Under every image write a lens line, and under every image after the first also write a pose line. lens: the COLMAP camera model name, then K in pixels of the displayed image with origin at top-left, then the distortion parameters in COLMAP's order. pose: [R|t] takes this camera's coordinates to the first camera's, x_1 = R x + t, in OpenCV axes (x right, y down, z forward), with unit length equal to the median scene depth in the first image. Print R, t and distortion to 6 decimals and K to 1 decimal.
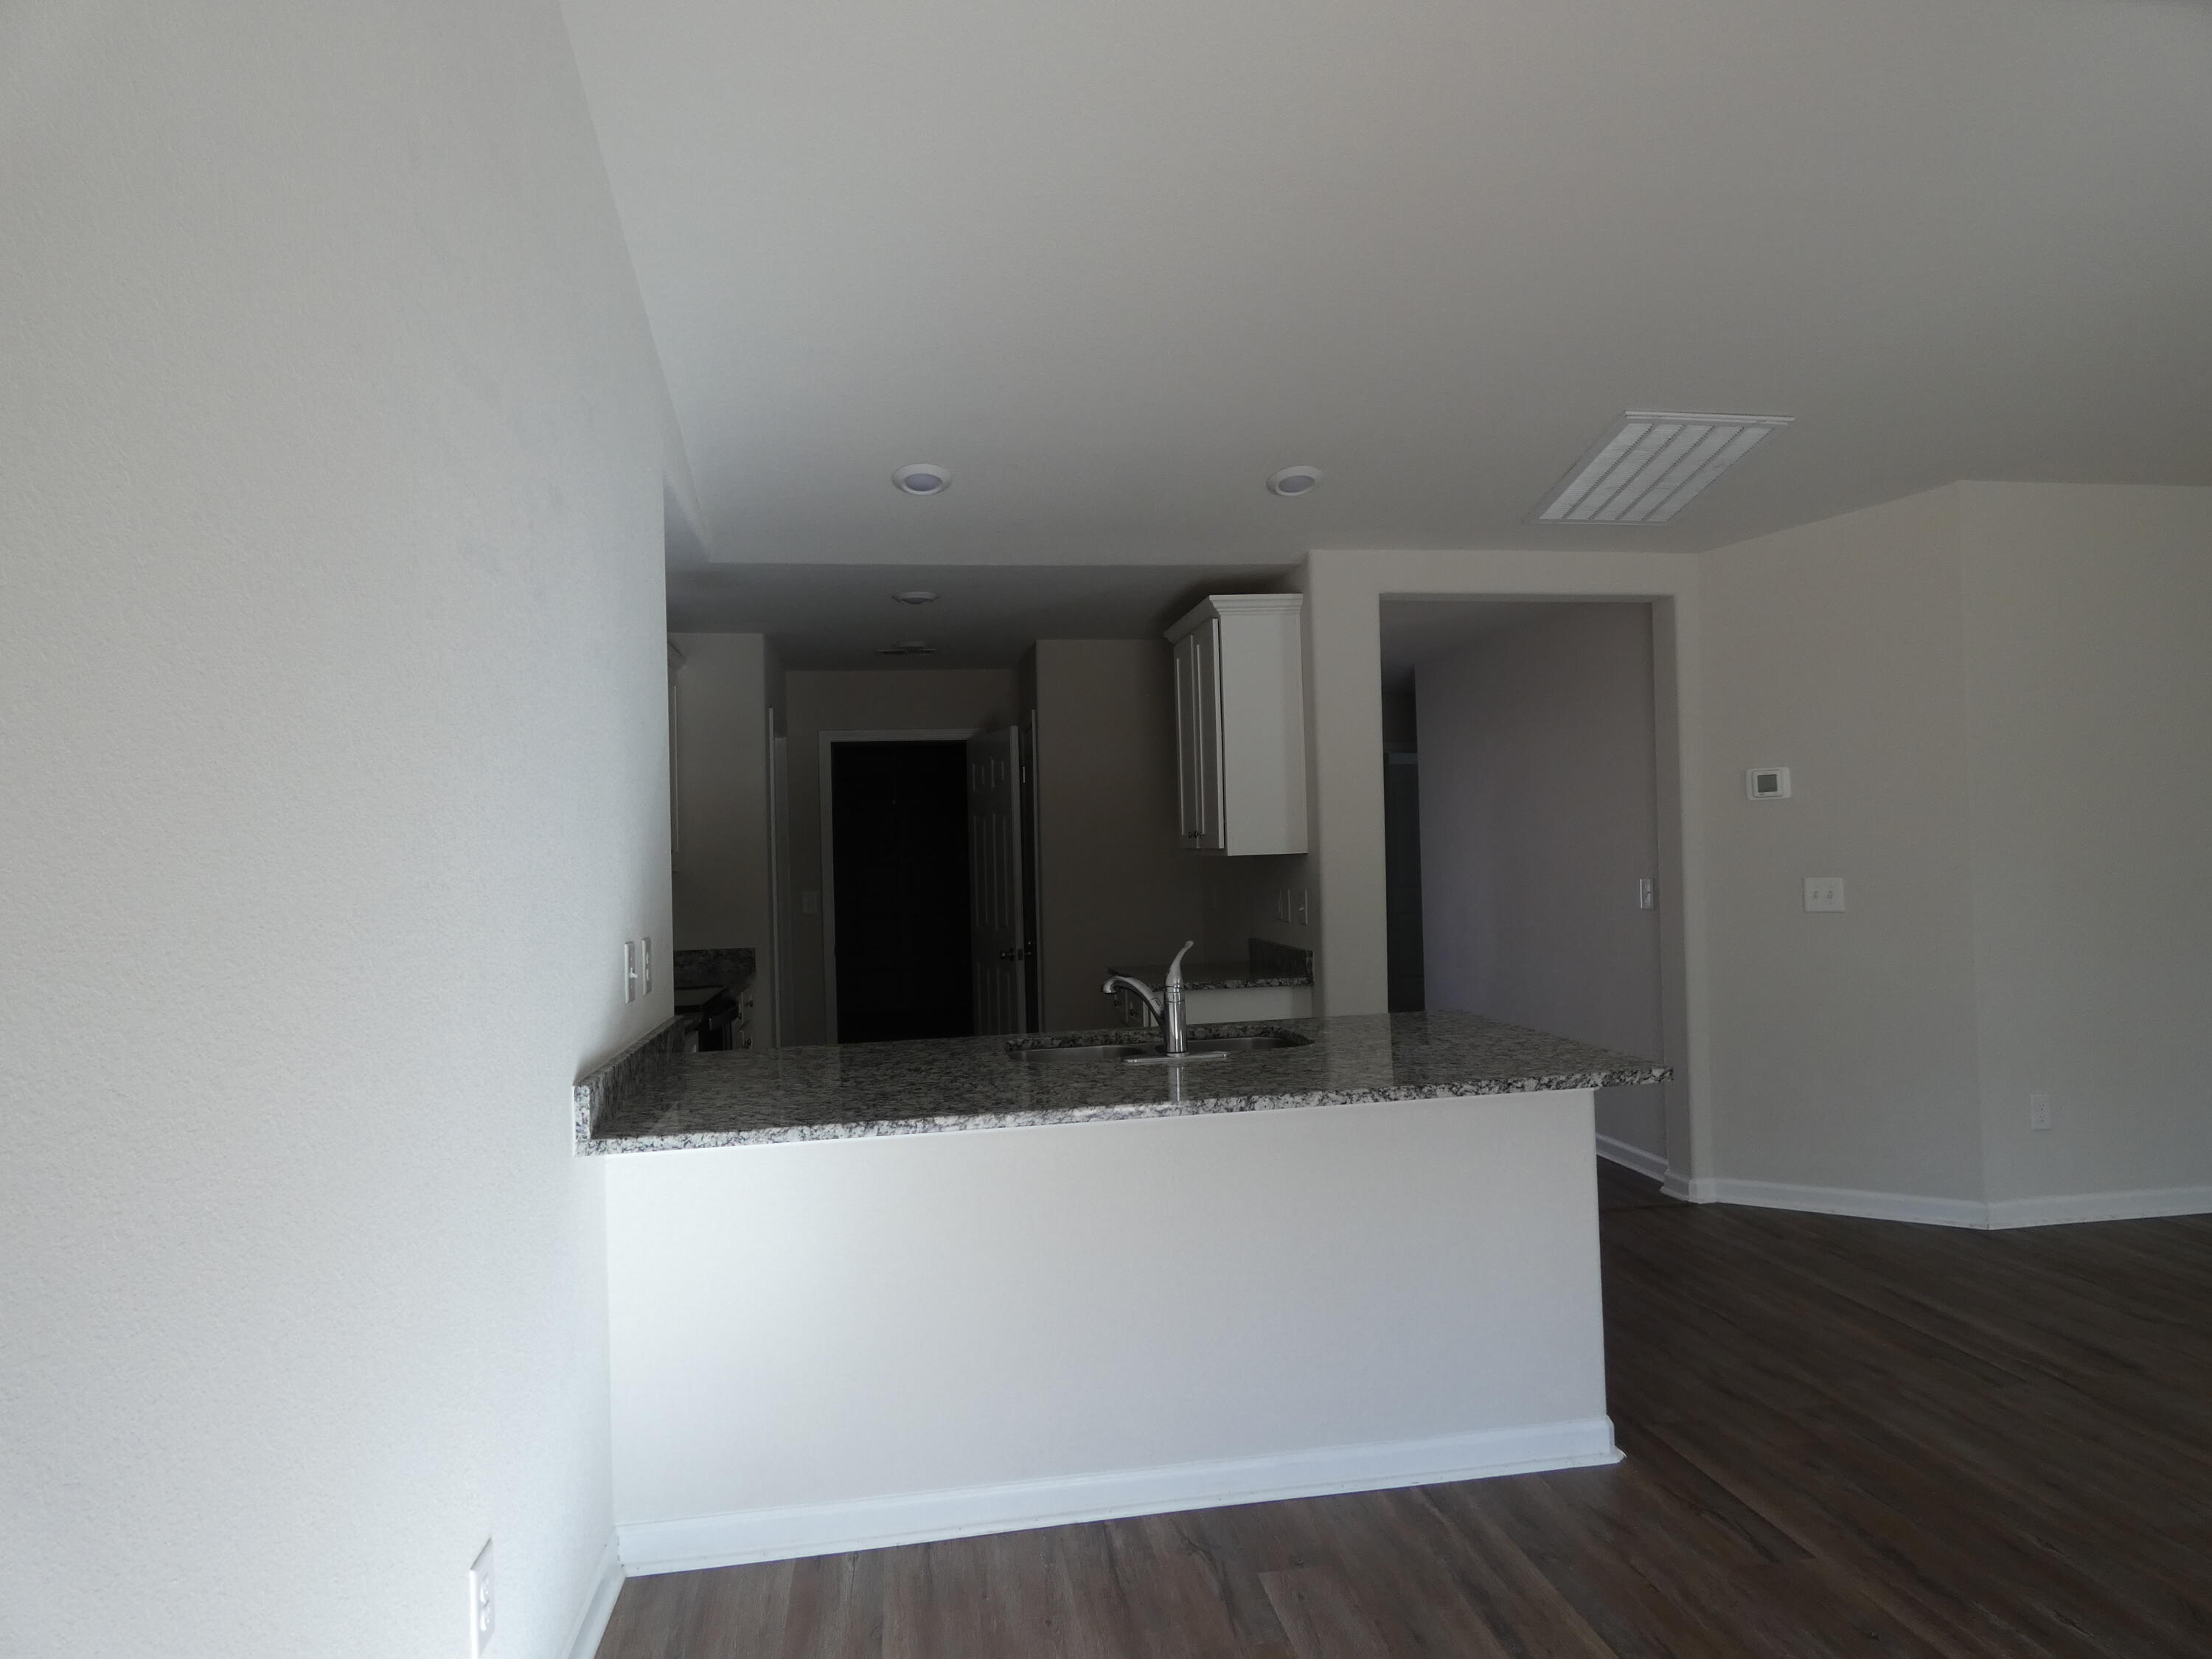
lens RADIAL K [[1339.1, 0, 1111.8], [0, 1339.1, 824.8], [0, 0, 1]] dist [0.002688, -0.000775]
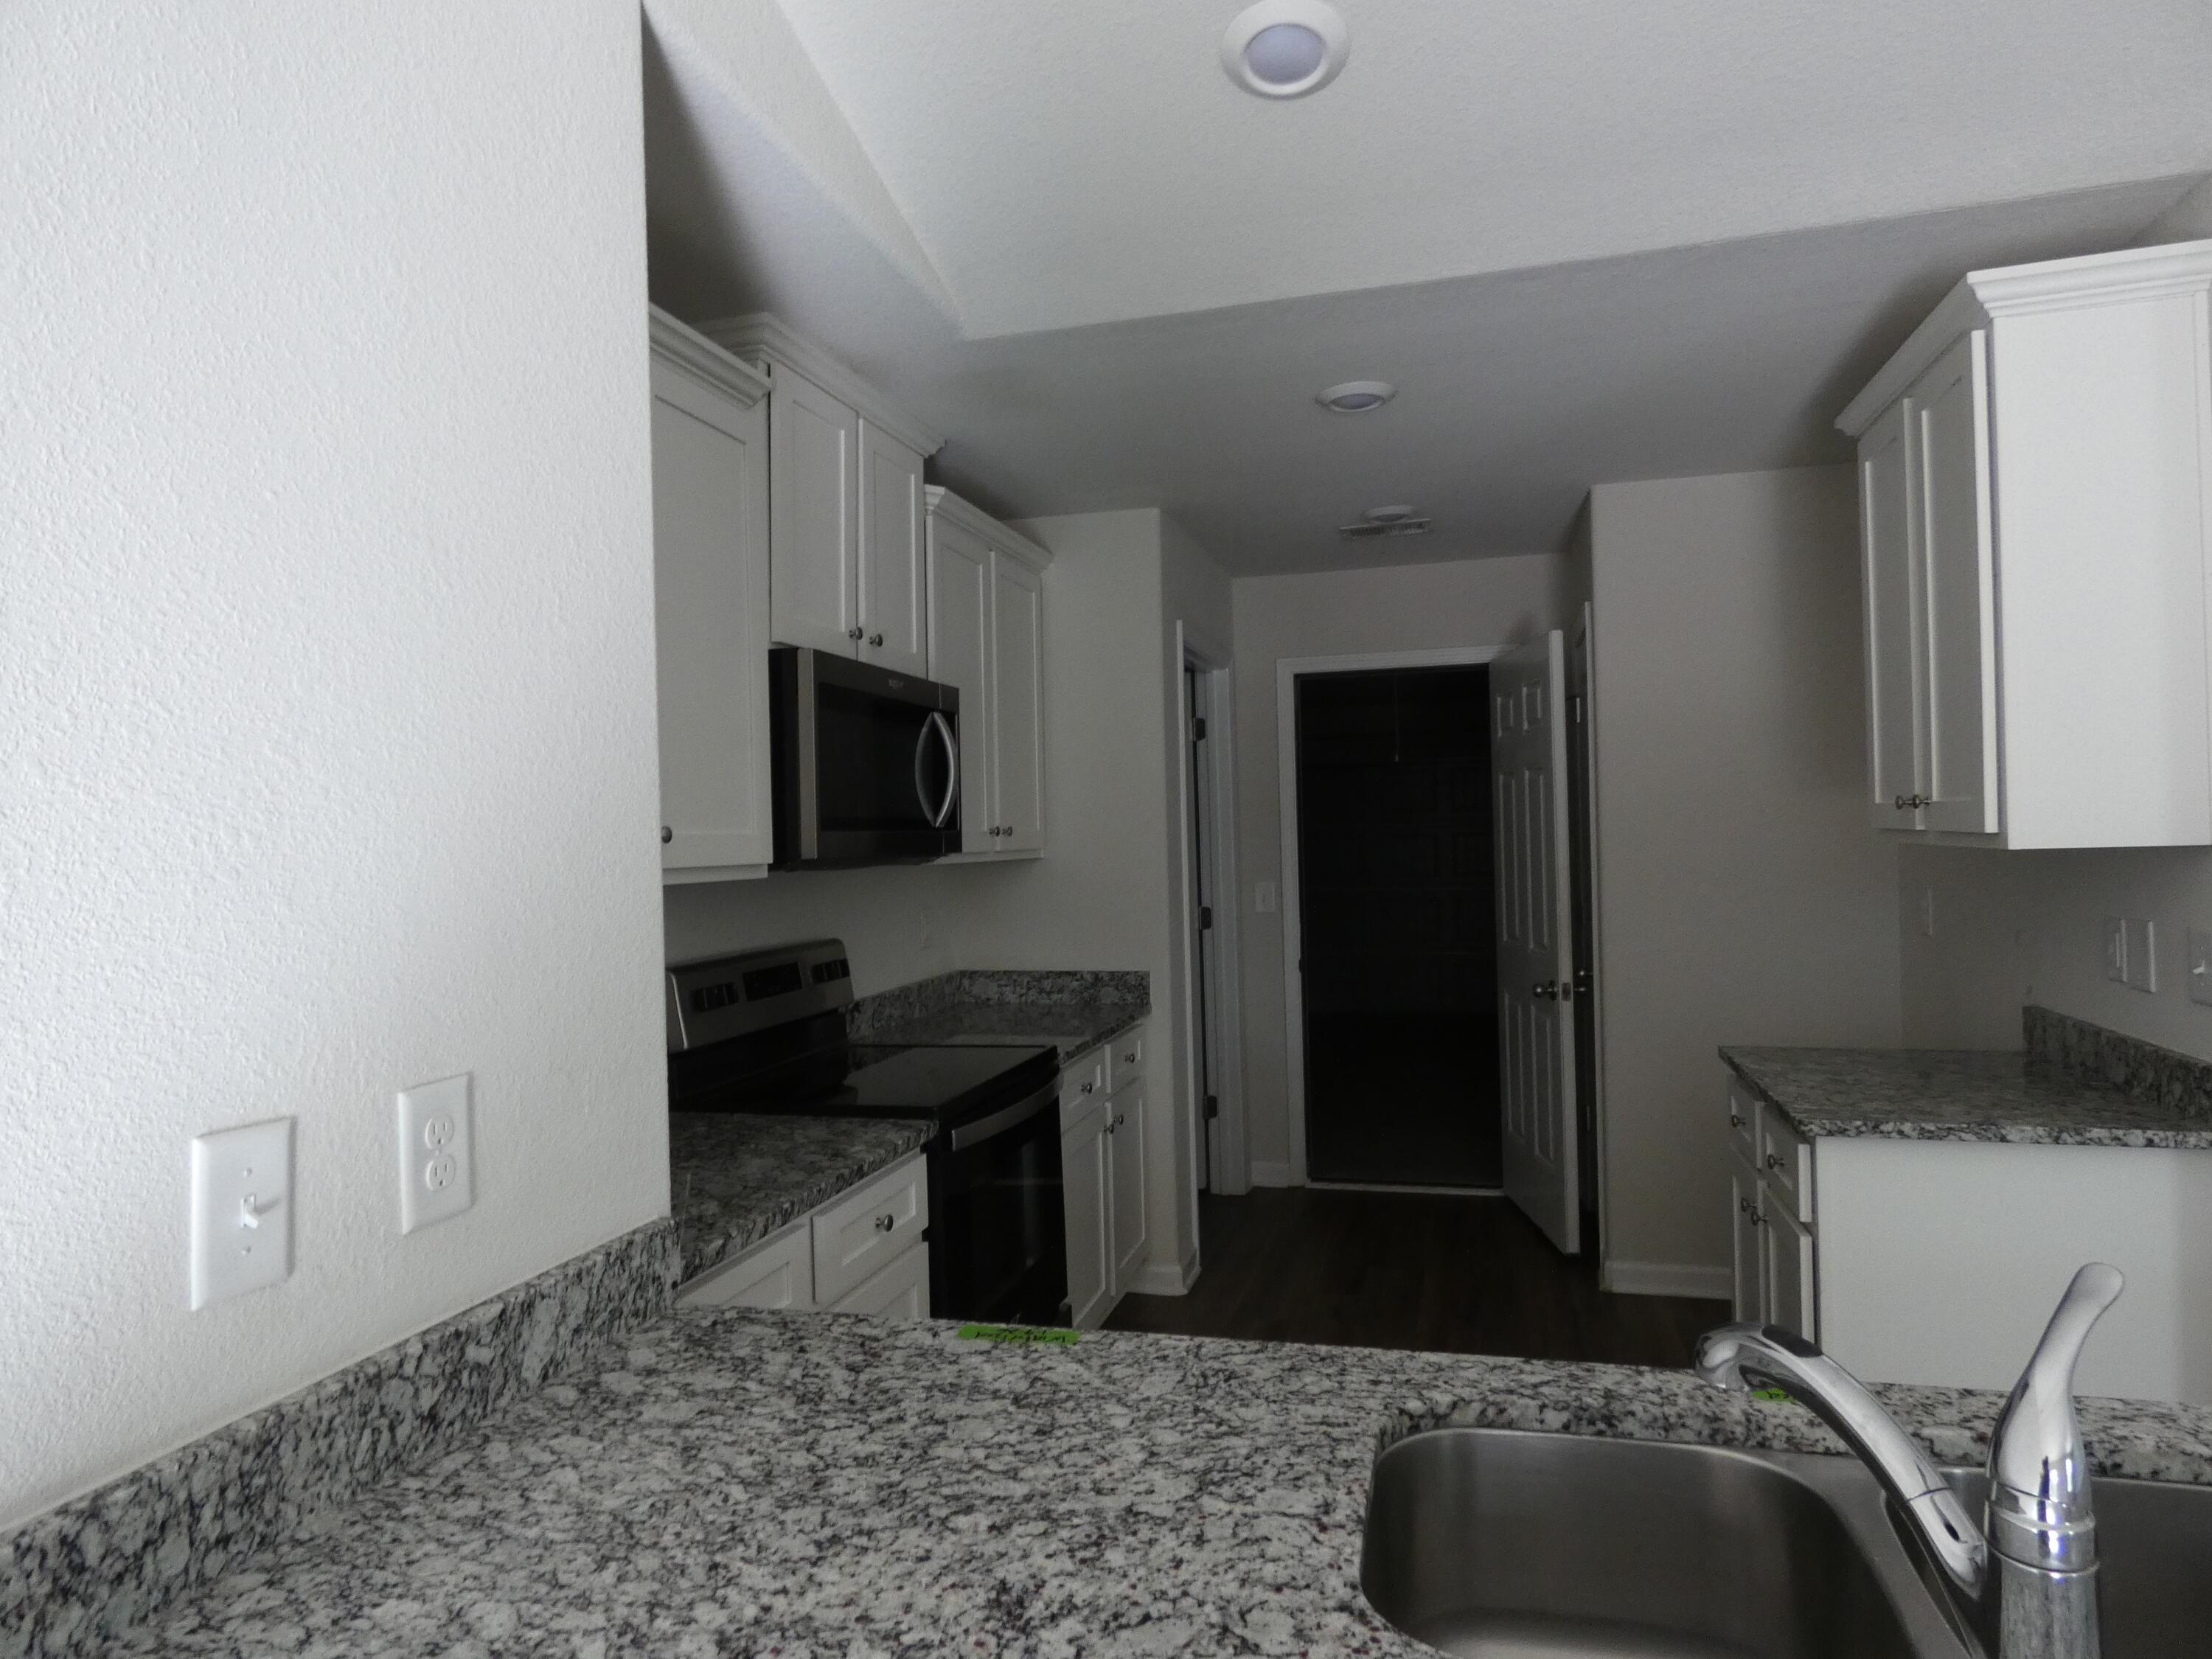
lens RADIAL K [[1339.1, 0, 1111.8], [0, 1339.1, 824.8], [0, 0, 1]] dist [0.002688, -0.000775]
pose [[0.910233, 0.002129, -0.414090, -0.001803], [0.008455, 0.999683, 0.023725, 0.001144], [0.414009, -0.025097, 0.909927, 0.377328]]
